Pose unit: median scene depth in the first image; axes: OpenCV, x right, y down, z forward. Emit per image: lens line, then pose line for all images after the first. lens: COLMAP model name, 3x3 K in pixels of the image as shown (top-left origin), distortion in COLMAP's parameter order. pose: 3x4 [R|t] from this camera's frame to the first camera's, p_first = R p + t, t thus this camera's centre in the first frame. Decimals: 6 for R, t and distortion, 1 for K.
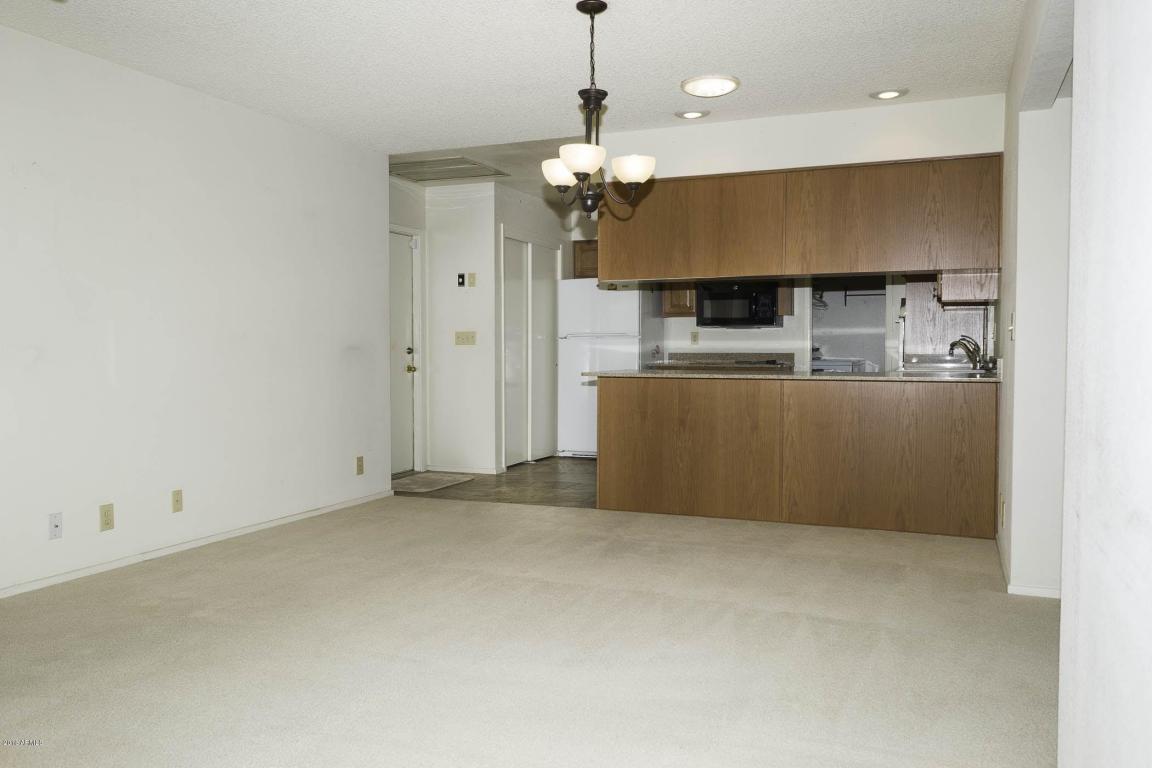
lens RADIAL K [[915.7, 0, 576.0], [0, 915.7, 384.0], [0, 0, 1]] dist [-0.008255, -0.000646]
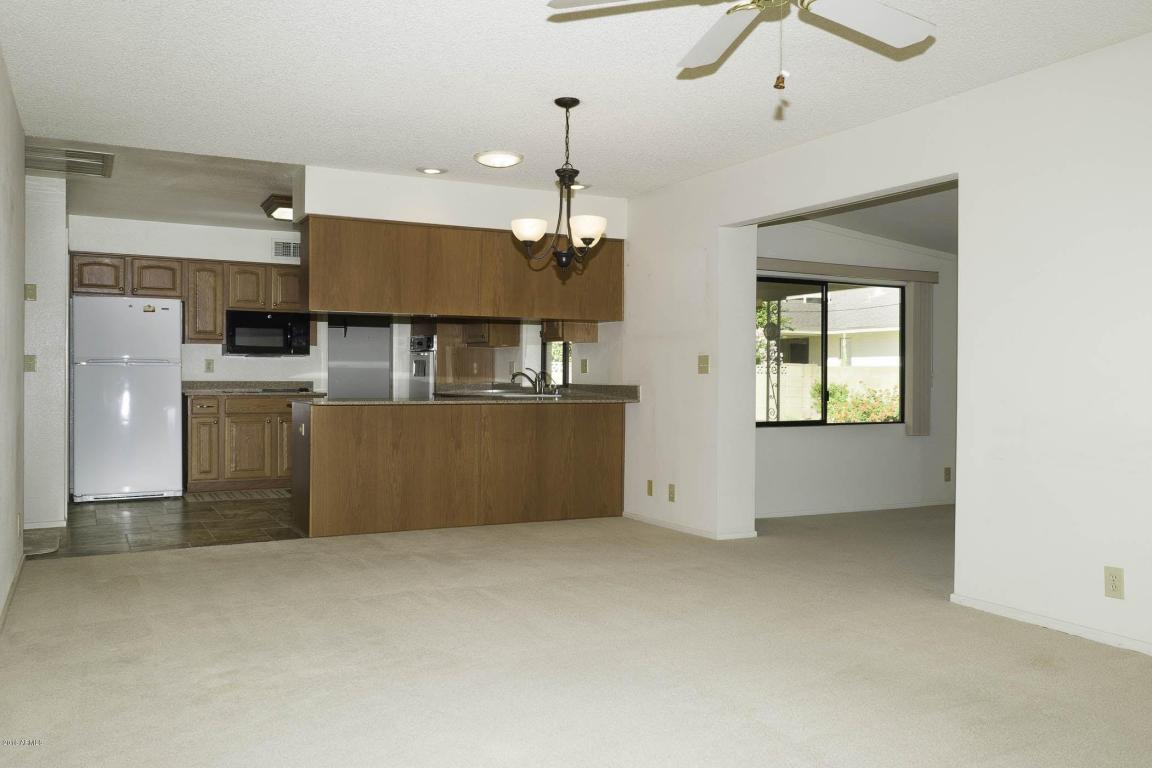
lens RADIAL K [[930.0, 0, 576.0], [0, 930.0, 384.0], [0, 0, 1]] dist [-0.003977, 0.009069]
pose [[0.630814, -0.002346, 0.775931, -0.589282], [0.025225, 0.999529, -0.017486, -0.006579], [-0.775524, 0.030603, 0.630576, 0.133555]]
